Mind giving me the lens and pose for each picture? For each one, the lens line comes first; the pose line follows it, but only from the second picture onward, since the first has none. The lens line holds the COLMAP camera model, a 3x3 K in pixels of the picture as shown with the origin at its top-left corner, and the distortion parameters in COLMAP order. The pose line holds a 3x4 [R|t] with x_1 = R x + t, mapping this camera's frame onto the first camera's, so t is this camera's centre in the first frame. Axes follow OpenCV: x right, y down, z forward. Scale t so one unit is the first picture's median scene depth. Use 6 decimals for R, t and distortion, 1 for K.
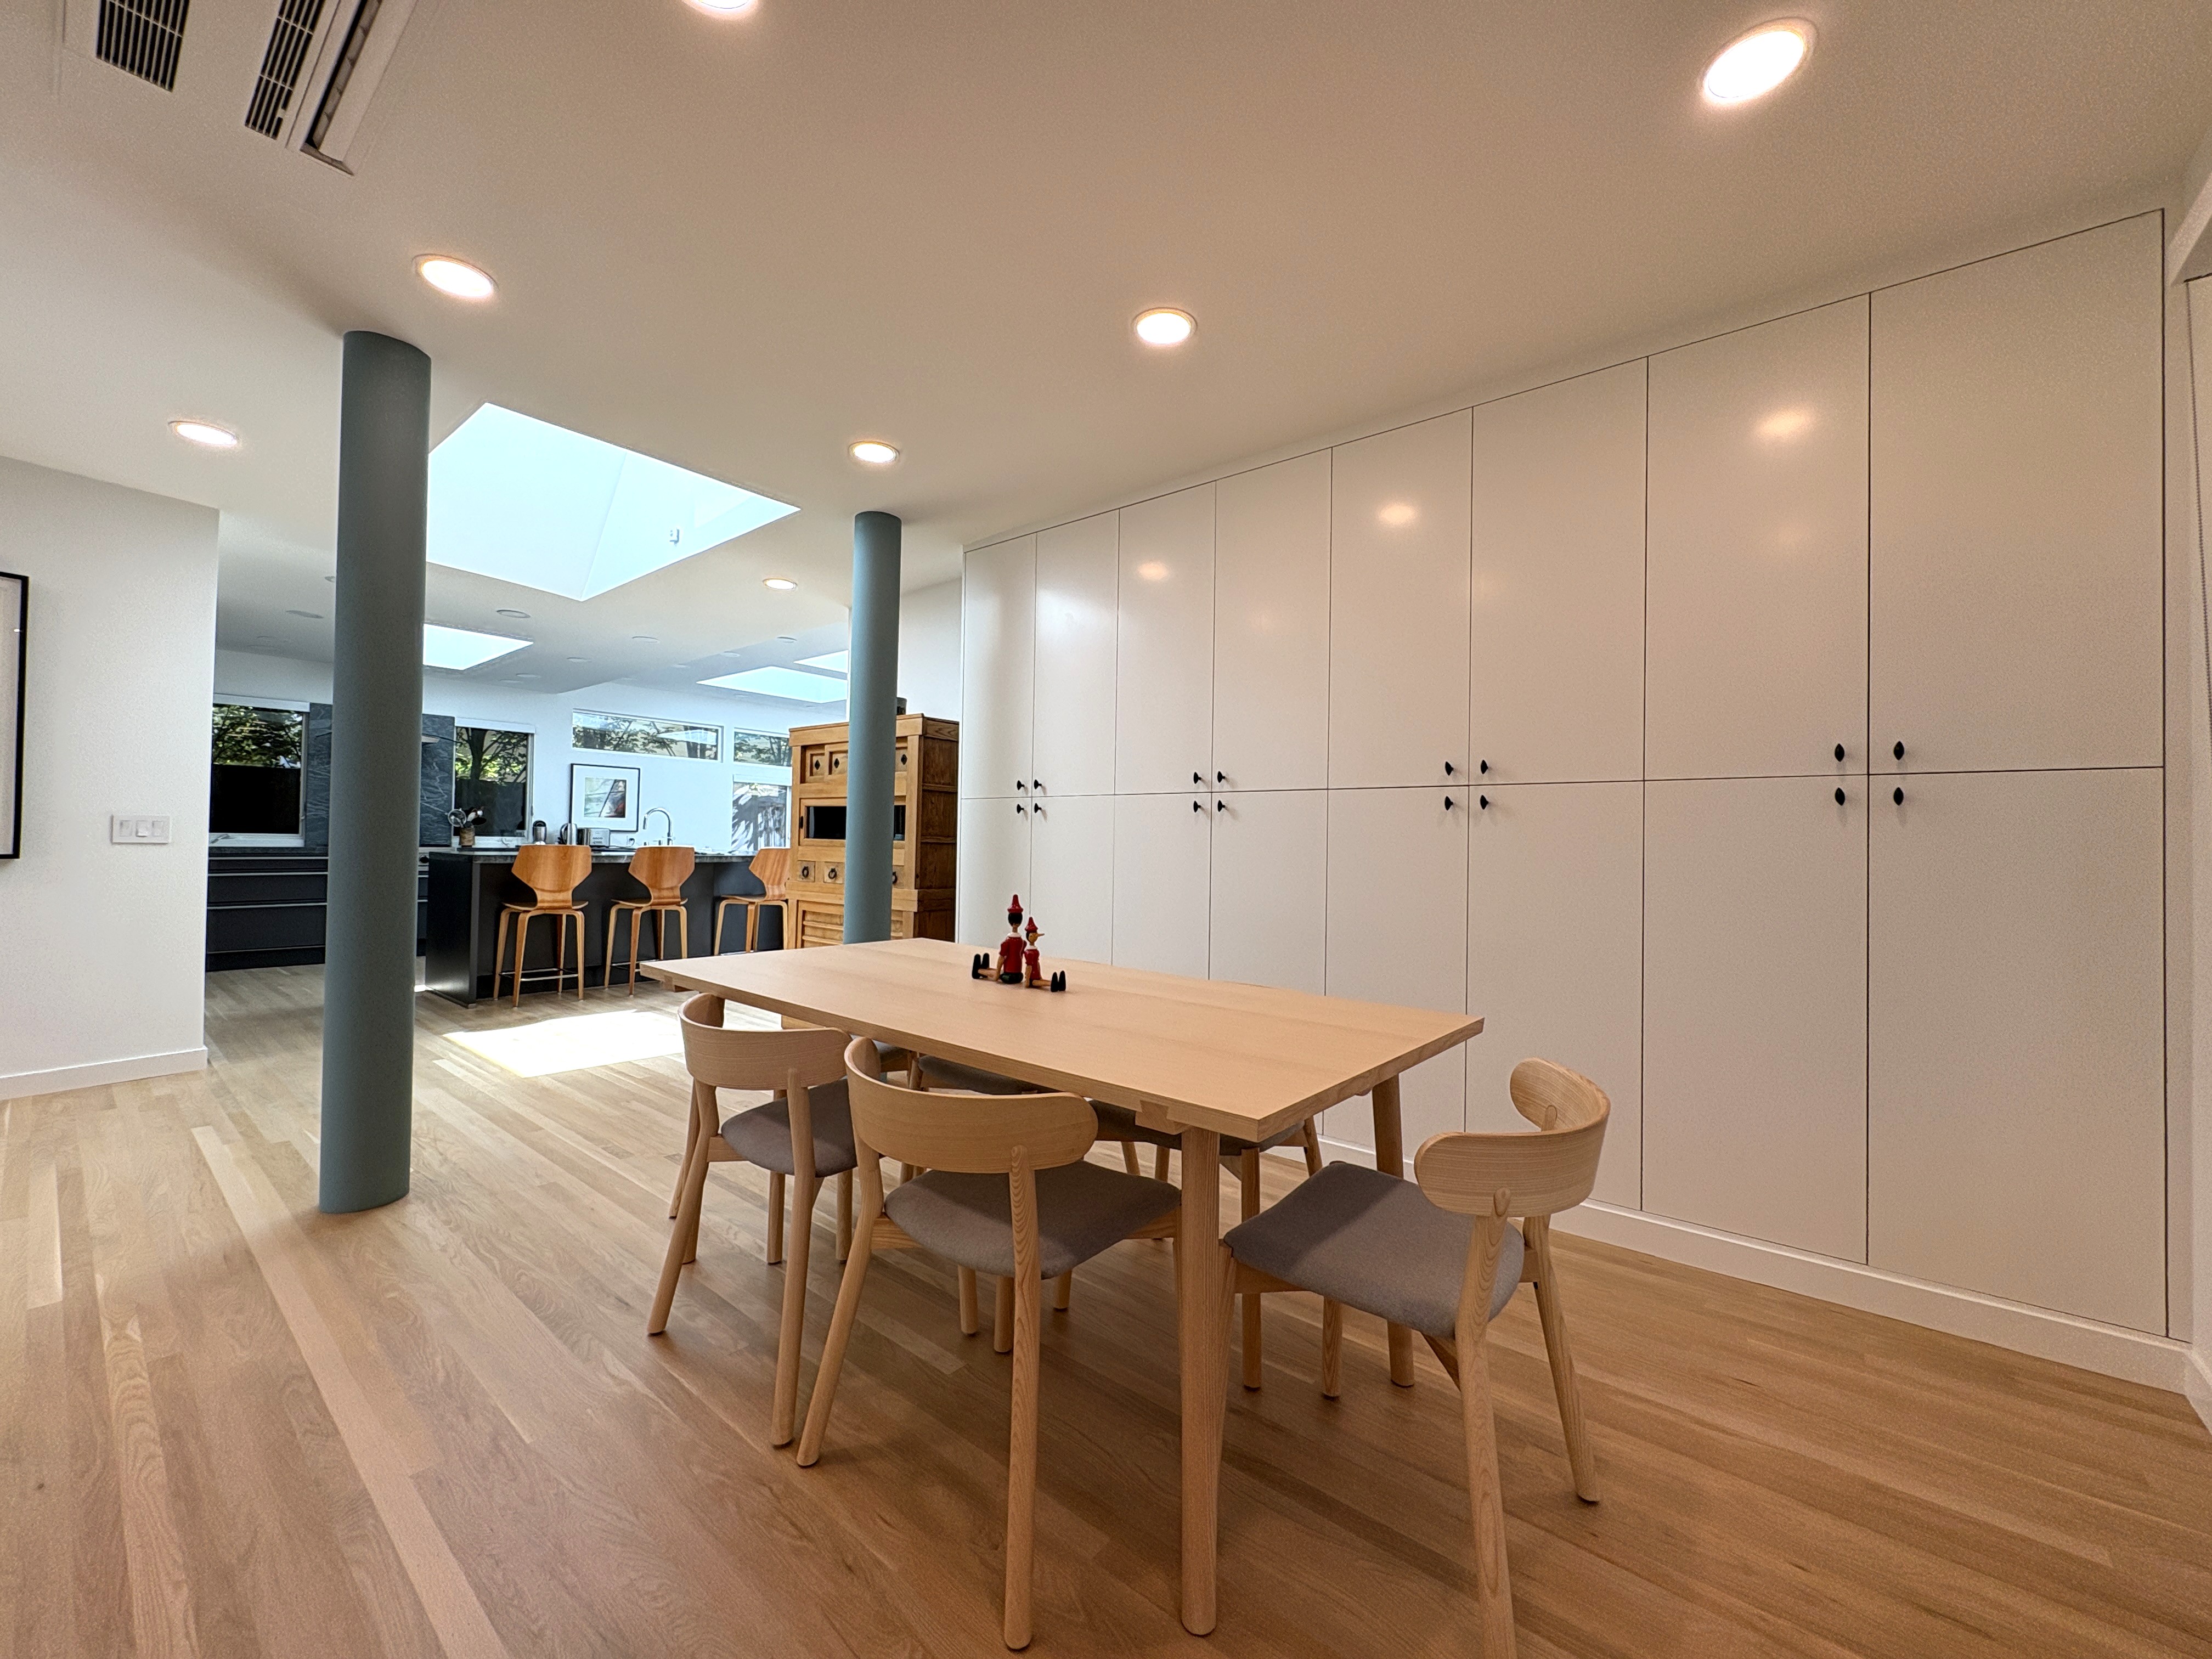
lens RADIAL K [[870.4, 0, 1106.0], [0, 870.4, 829.5], [0, 0, 1]] dist [0.001536, 0.000469]
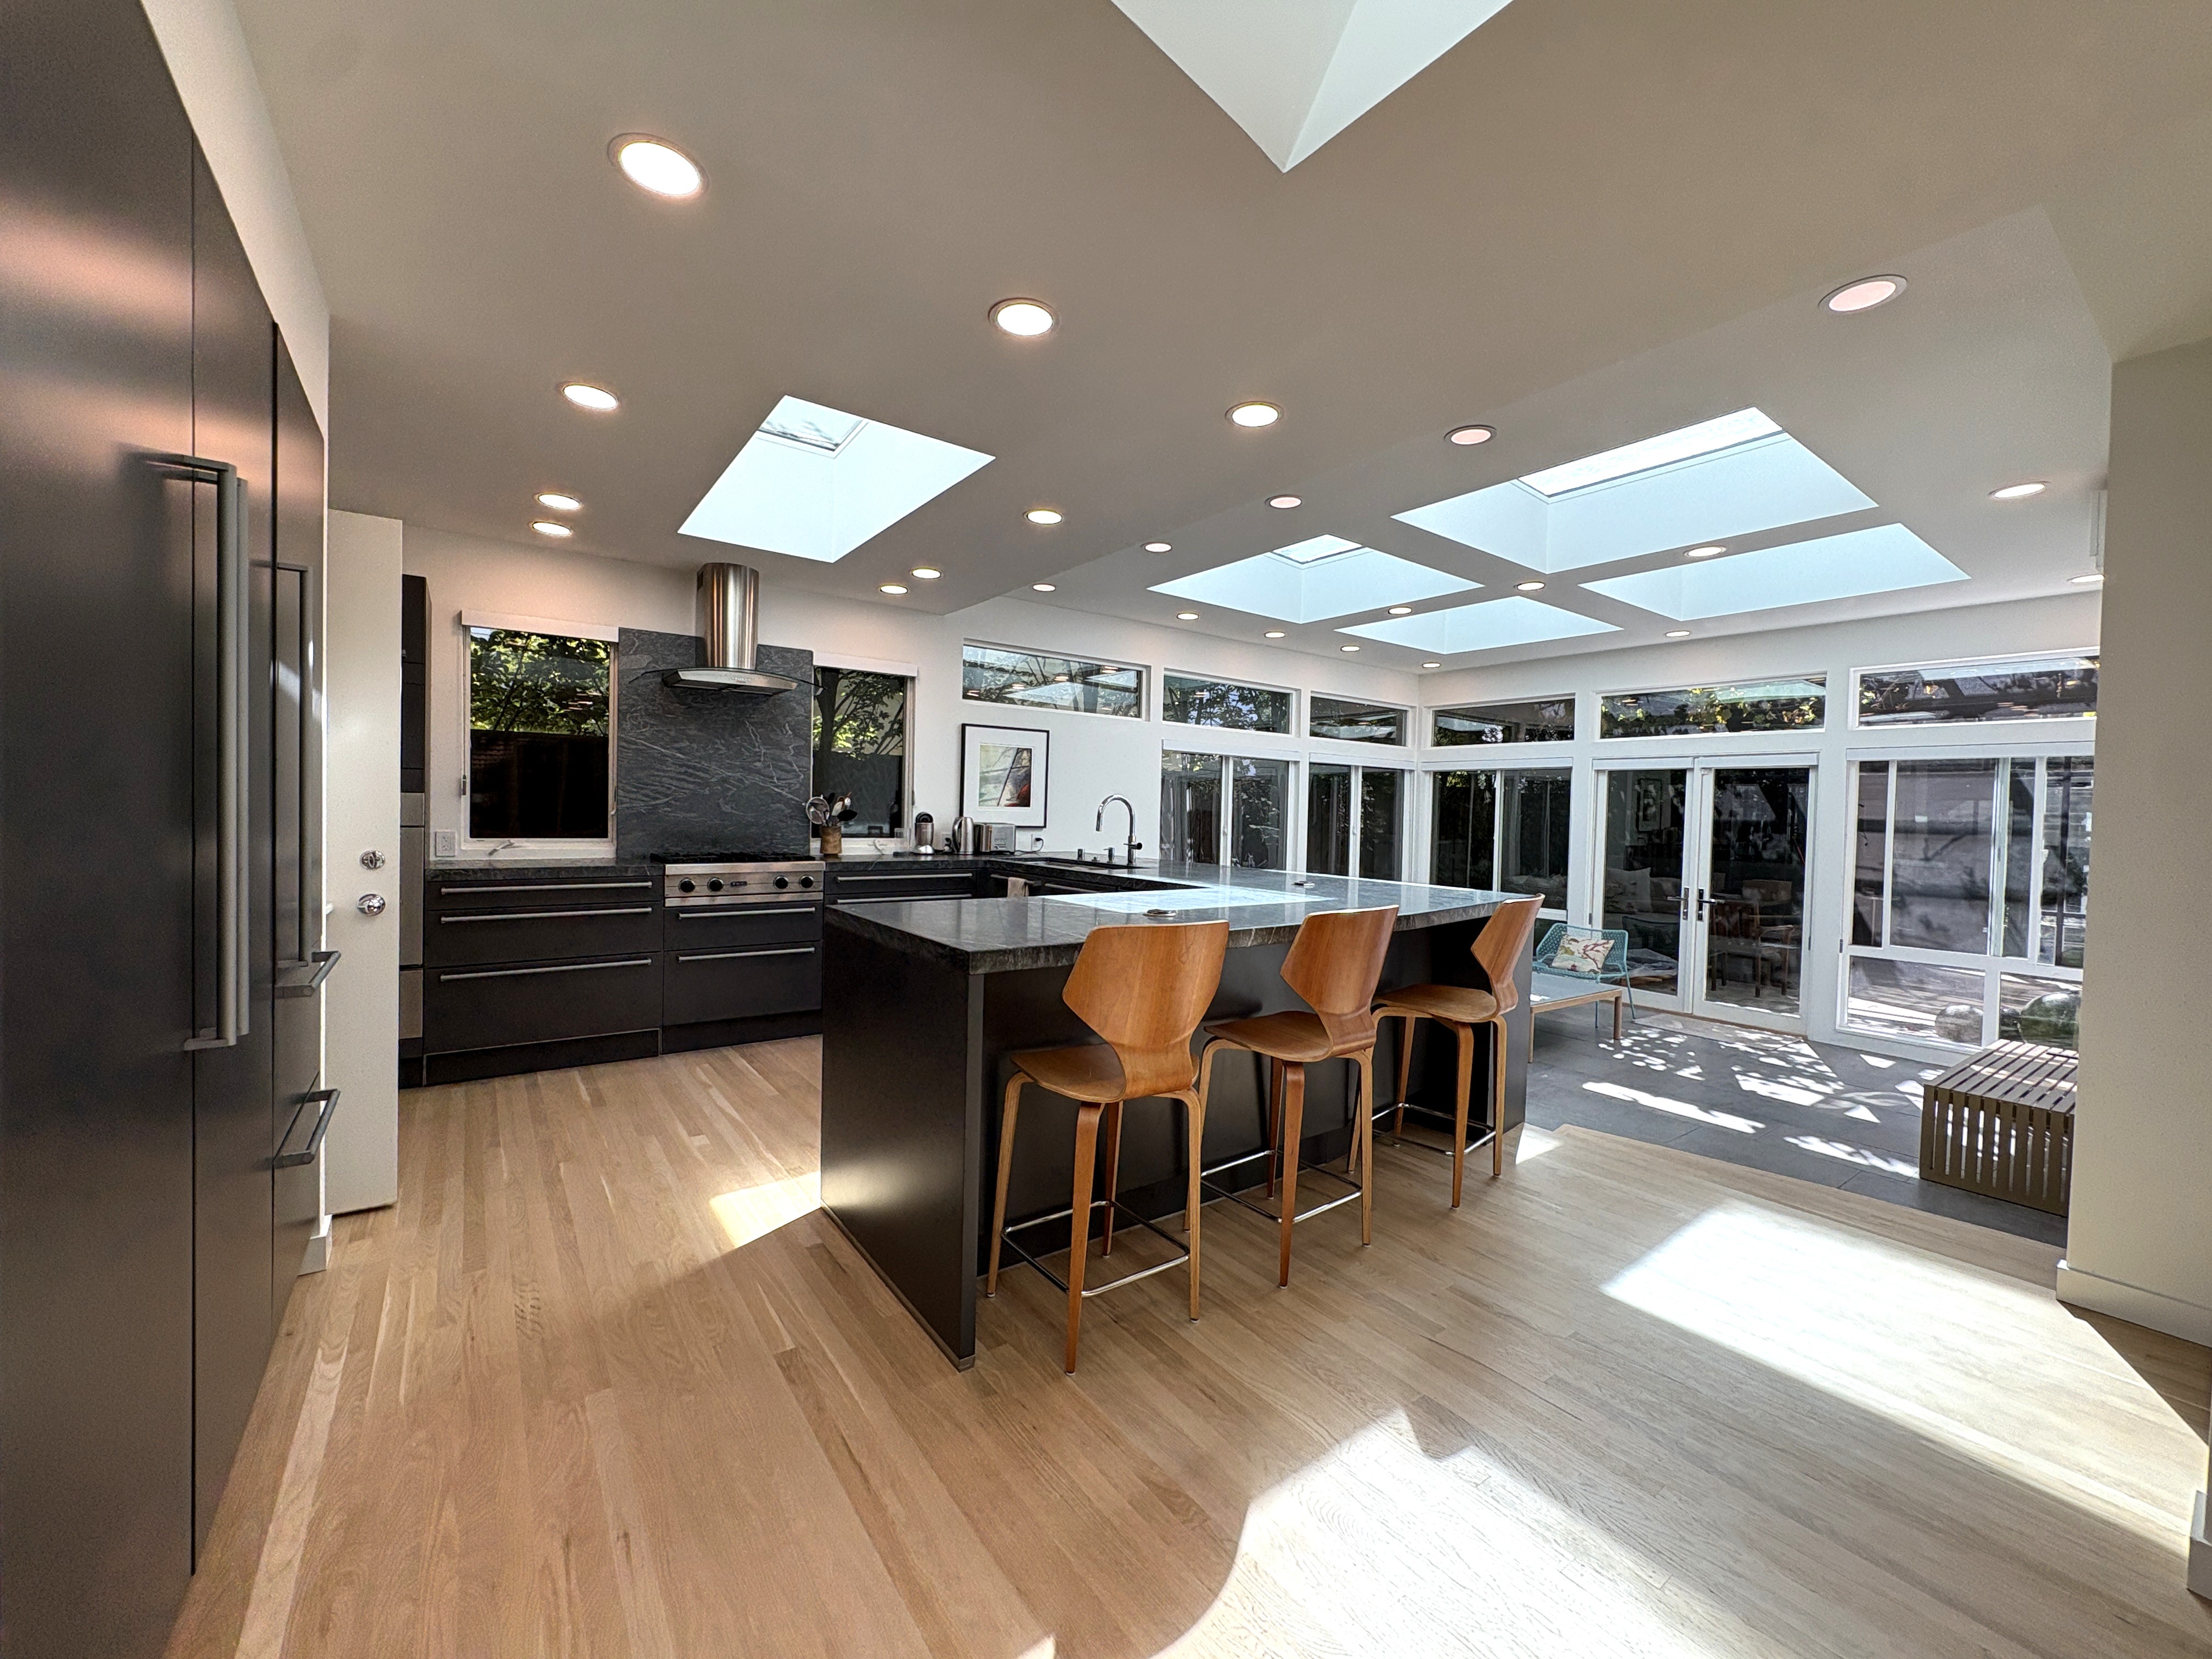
lens RADIAL K [[885.5, 0, 1111.1], [0, 885.5, 831.1], [0, 0, 1]] dist [0.000077, -0.000005]
pose [[0.967568, 0.009526, -0.252431, -0.342077], [-0.001461, 0.999483, 0.032115, -0.017512], [0.252607, -0.030704, 0.967082, 0.392098]]
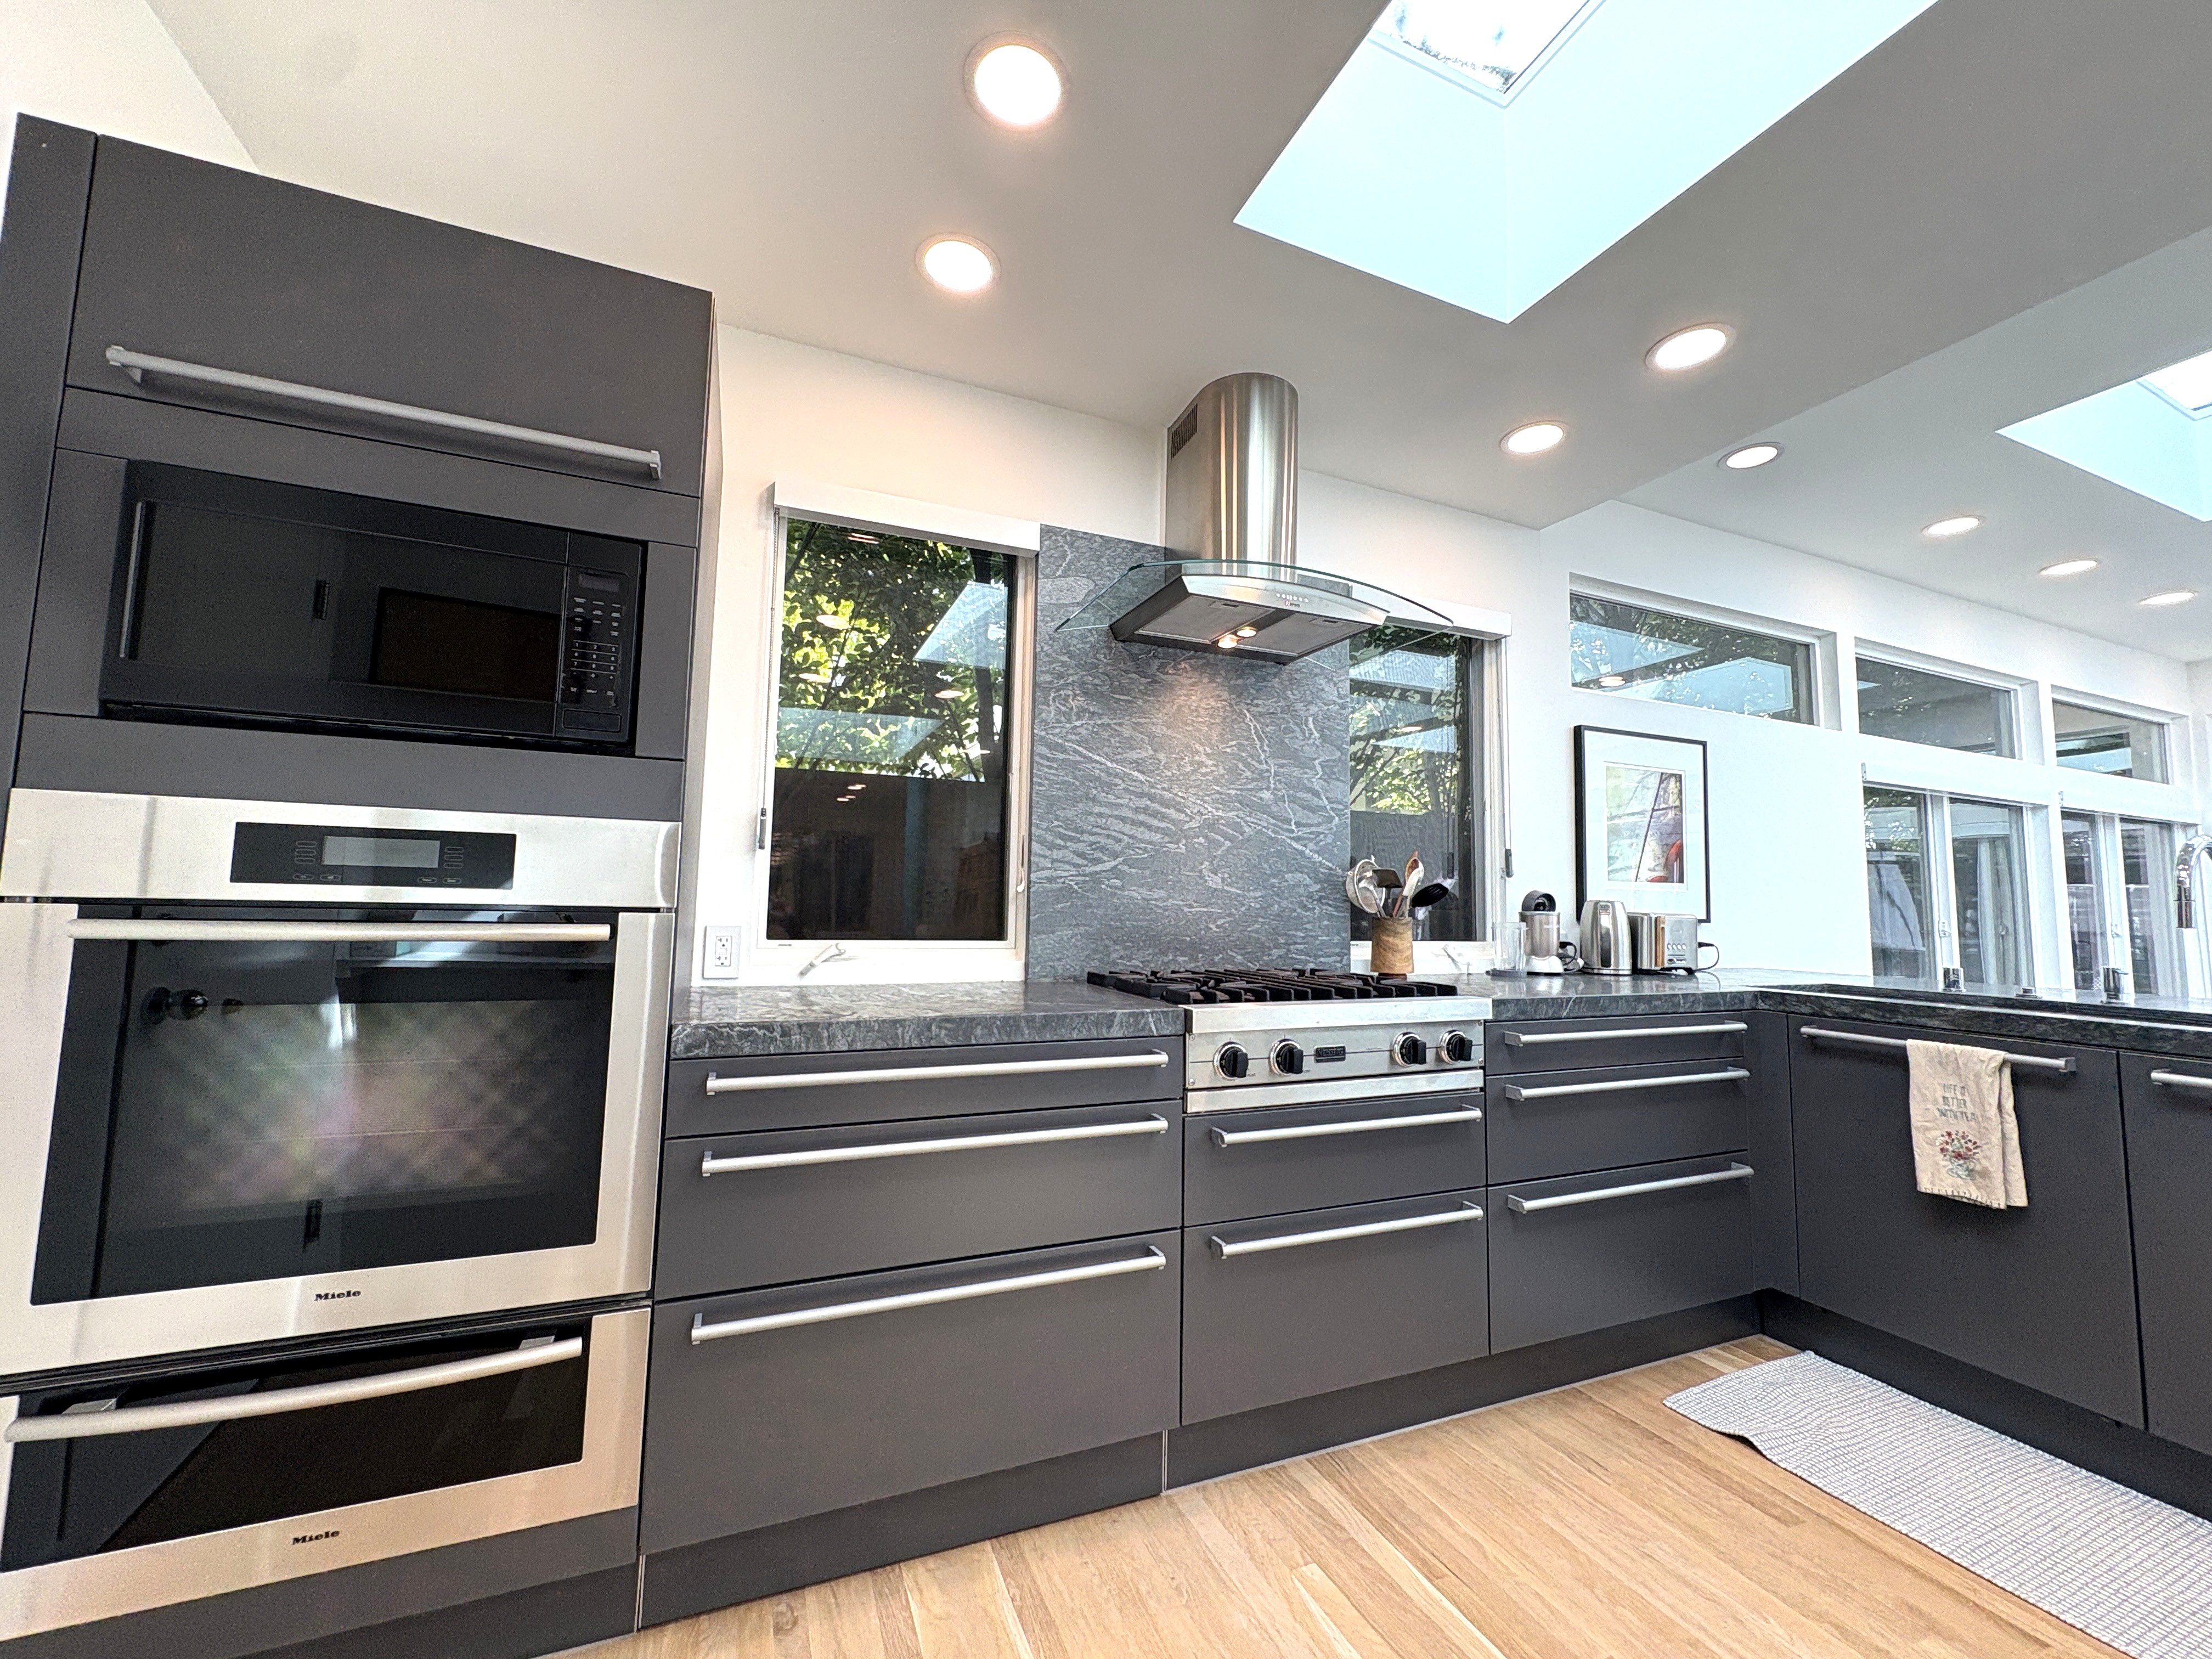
lens RADIAL K [[885.5, 0, 1111.1], [0, 885.5, 831.1], [0, 0, 1]] dist [0.000077, -0.000005]
pose [[0.884675, -0.040104, -0.464481, -0.618409], [0.003543, 0.996843, -0.079320, -0.007216], [0.466196, 0.068527, 0.882024, 0.610365]]
